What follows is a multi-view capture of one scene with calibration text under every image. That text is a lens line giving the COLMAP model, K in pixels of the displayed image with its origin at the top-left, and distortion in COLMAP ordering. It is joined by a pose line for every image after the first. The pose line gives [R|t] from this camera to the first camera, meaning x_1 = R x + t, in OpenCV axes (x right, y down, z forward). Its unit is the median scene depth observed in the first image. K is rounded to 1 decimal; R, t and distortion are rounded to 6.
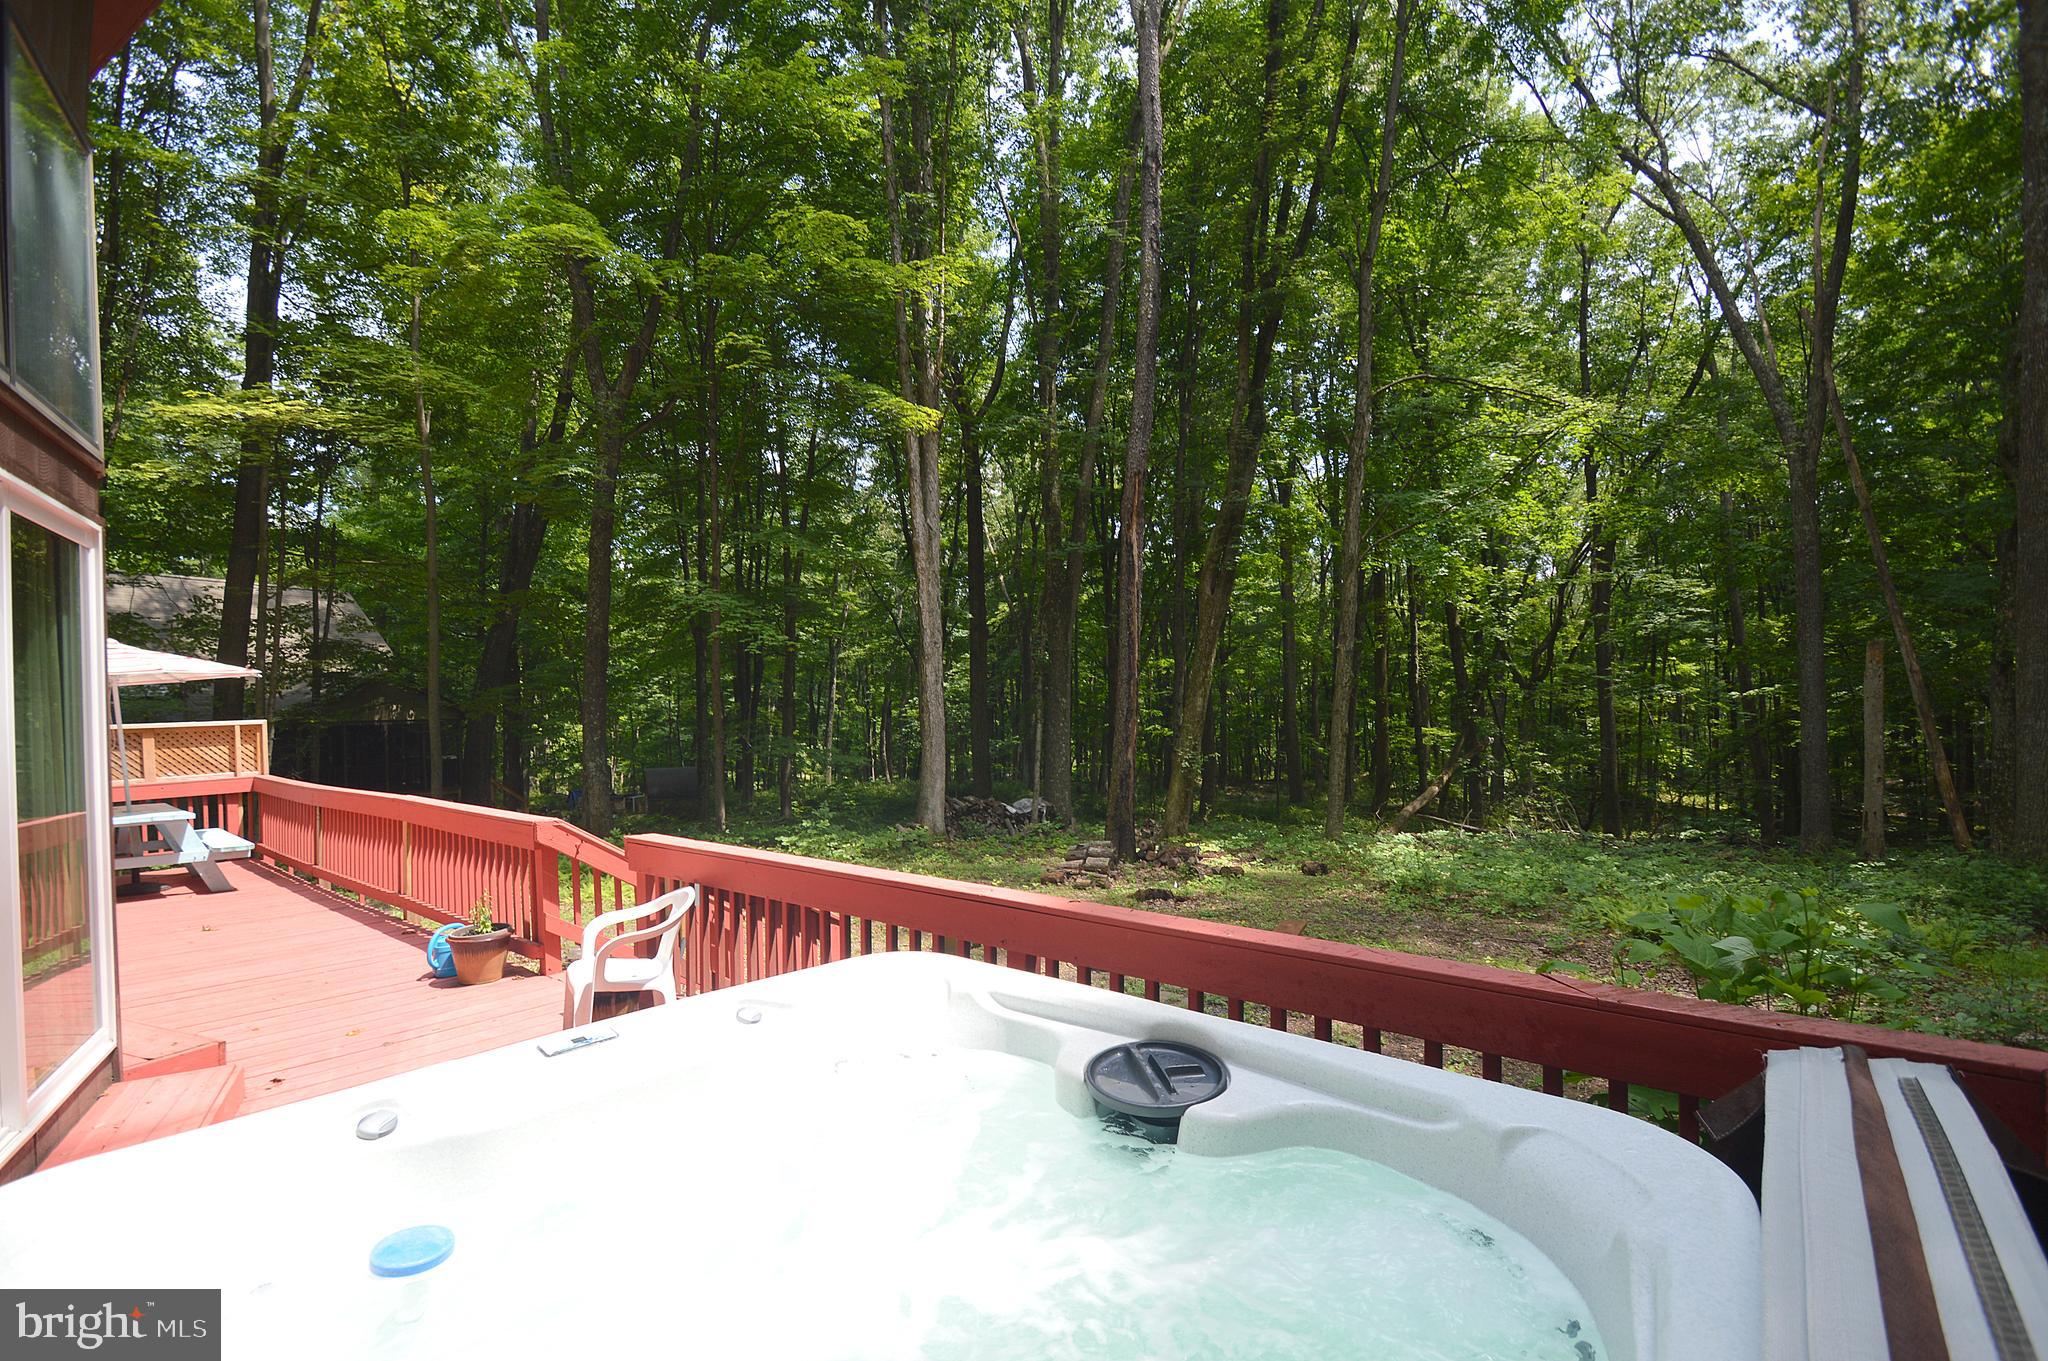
lens RADIAL K [[897.8, 0, 995.4], [0, 897.8, 712.3], [0, 0, 1]] dist [0.001458, -0.000118]
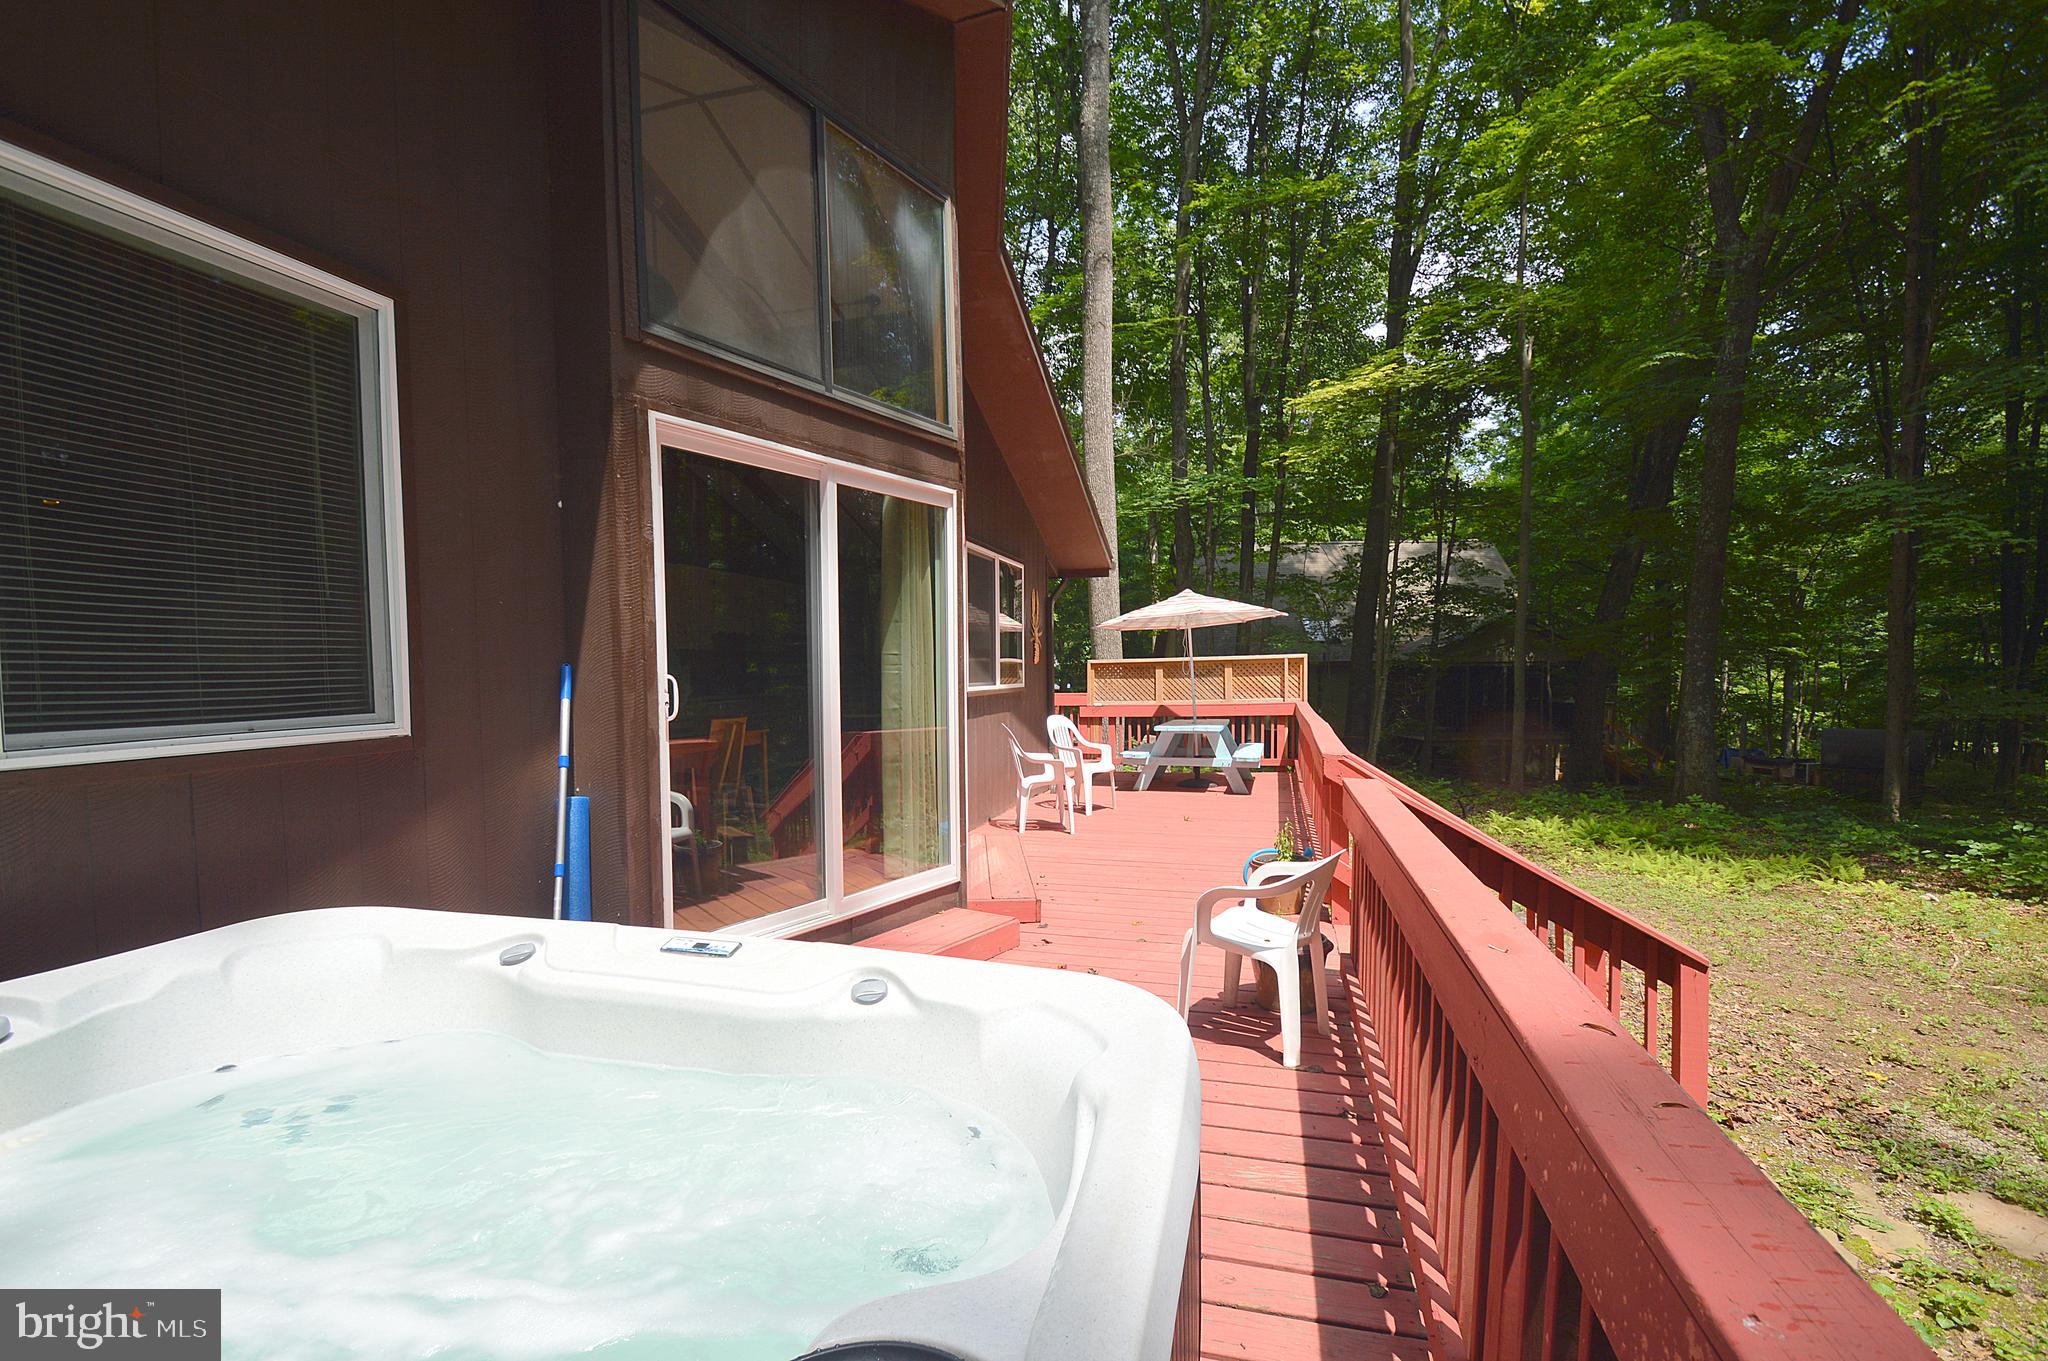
lens RADIAL K [[921.4, 0, 1017.8], [0, 921.4, 725.4], [0, 0, 1]] dist [-0.001378, -0.000482]
pose [[0.432391, 0.069749, -0.898984, 0.049660], [-0.002650, 0.997098, 0.076086, 0.005848], [0.901682, -0.030516, 0.431321, 0.084120]]
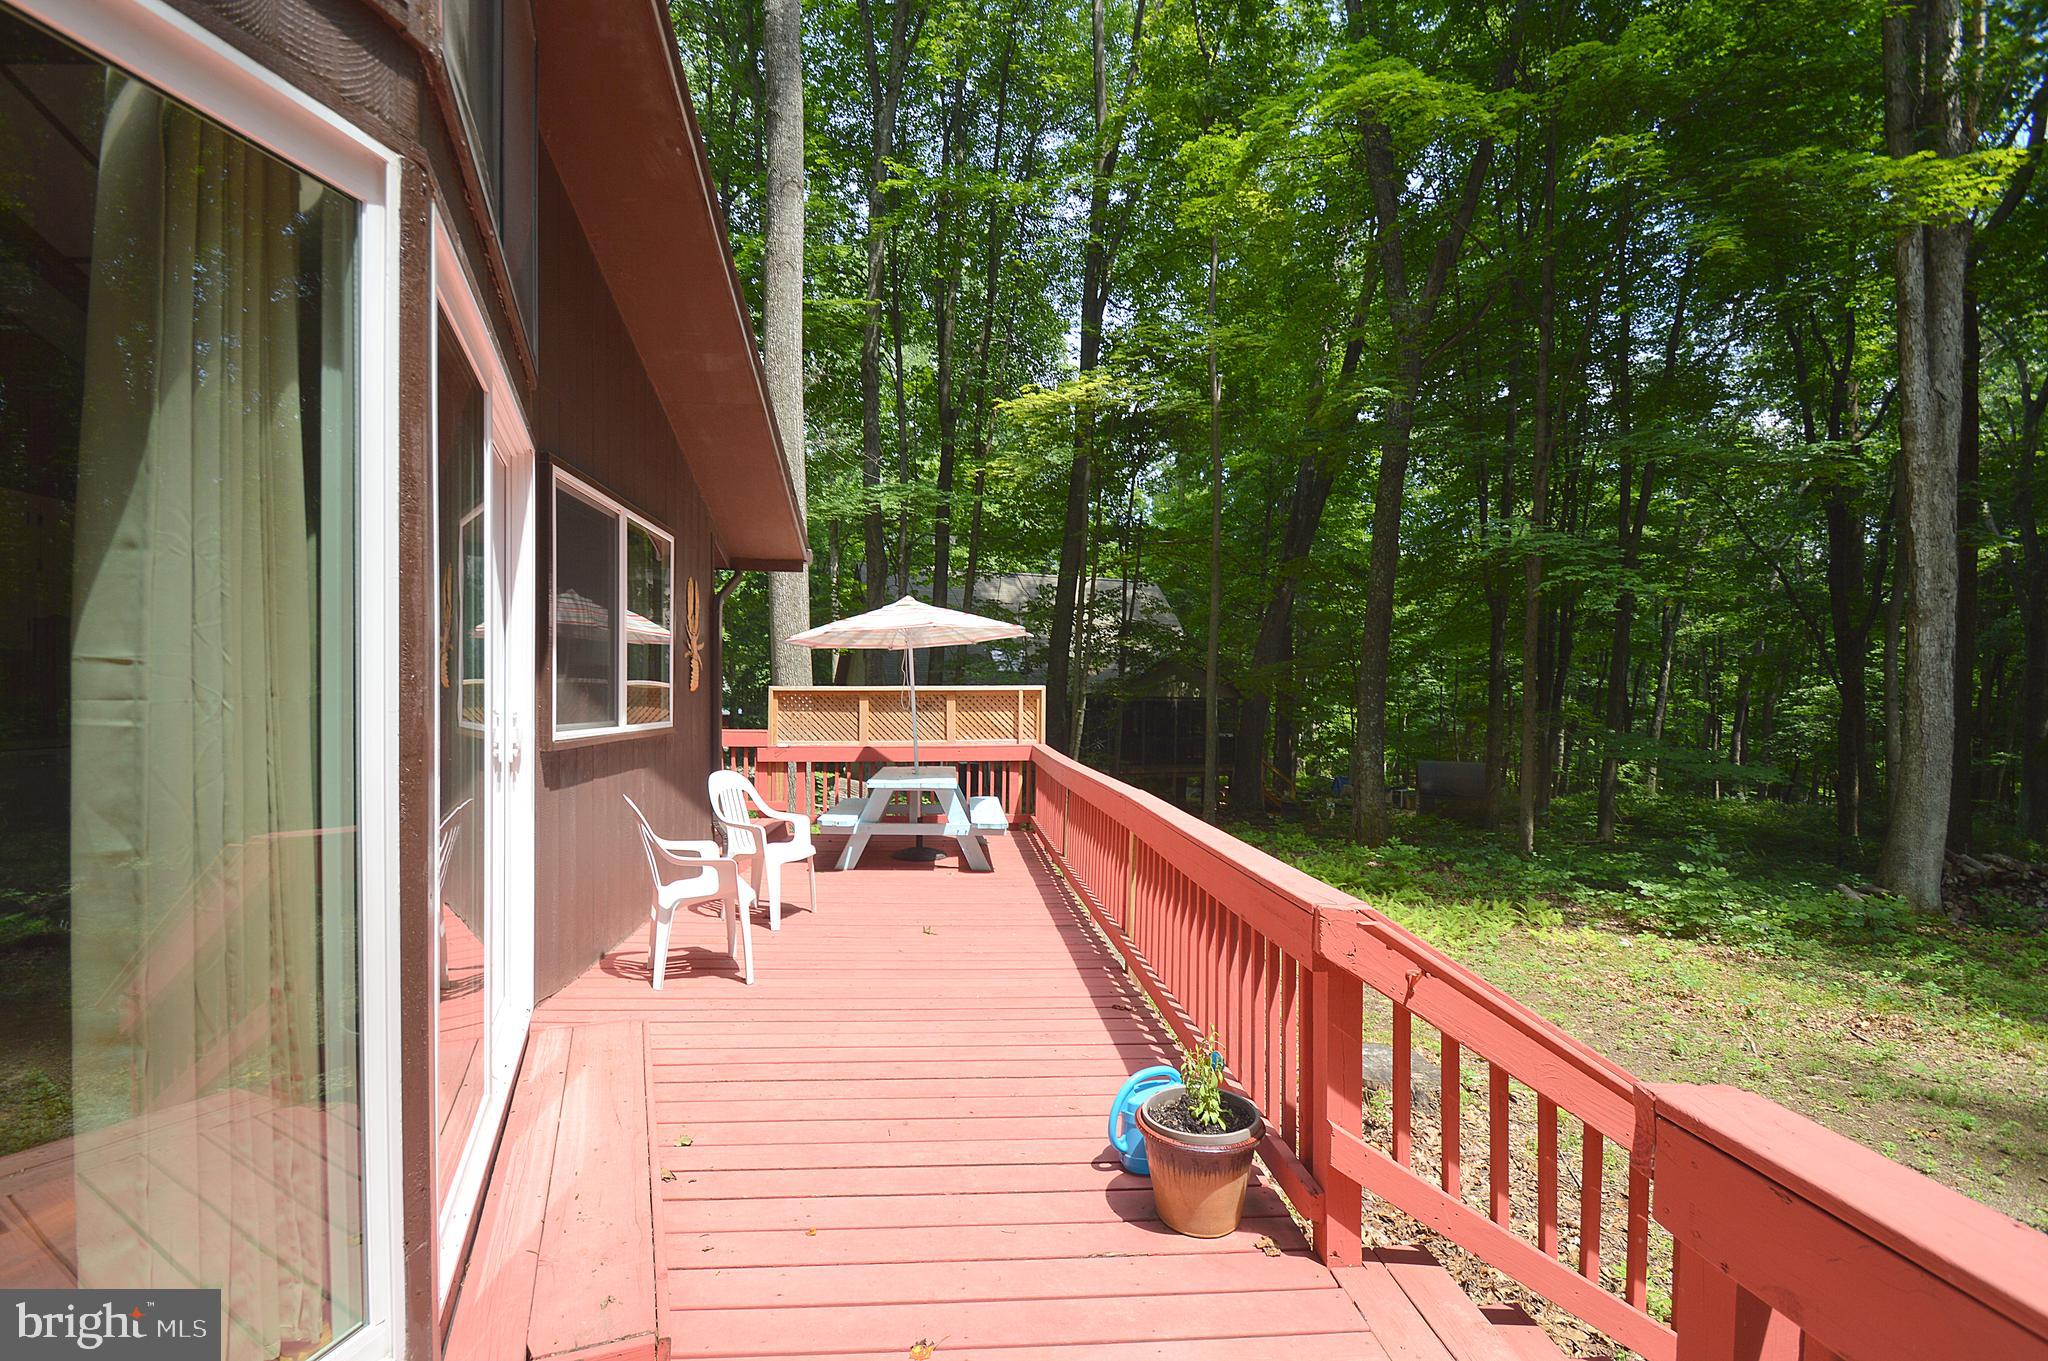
lens RADIAL K [[921.4, 0, 1017.8], [0, 921.4, 725.4], [0, 0, 1]] dist [-0.001378, -0.000482]
pose [[0.713951, 0.051009, -0.698335, -0.082180], [-0.030888, 0.998666, 0.041367, 0.005765], [0.699514, -0.007964, 0.714575, 0.154571]]
